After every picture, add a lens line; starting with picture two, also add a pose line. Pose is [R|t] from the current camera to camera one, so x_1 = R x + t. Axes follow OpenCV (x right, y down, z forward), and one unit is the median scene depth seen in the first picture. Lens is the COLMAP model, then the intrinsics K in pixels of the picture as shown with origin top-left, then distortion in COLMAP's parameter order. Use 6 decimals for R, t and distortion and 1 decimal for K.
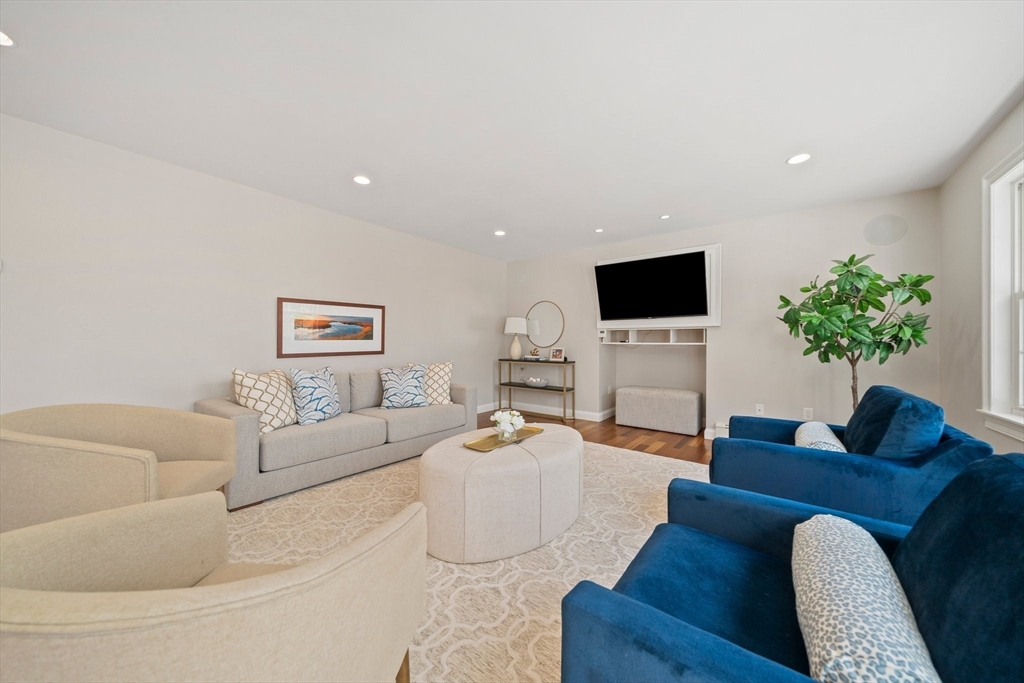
lens RADIAL K [[351.8, 0, 512.0], [0, 351.8, 341.5], [0, 0, 1]] dist [0.000393, 0.000033]
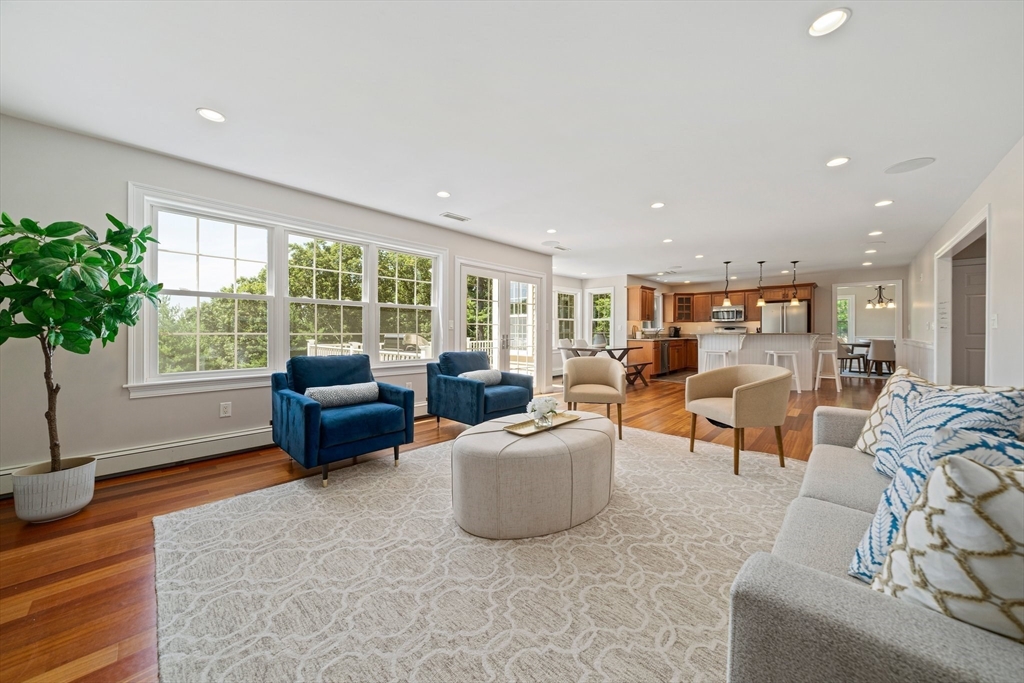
lens RADIAL K [[357.9, 0, 509.9], [0, 357.9, 329.7], [0, 0, 1]] dist [-0.000250, -0.000027]
pose [[-0.994824, -0.008350, 0.101271, -0.014609], [-0.009994, 0.999826, -0.015744, 0.013750], [-0.101122, -0.016675, -0.994734, 1.531903]]
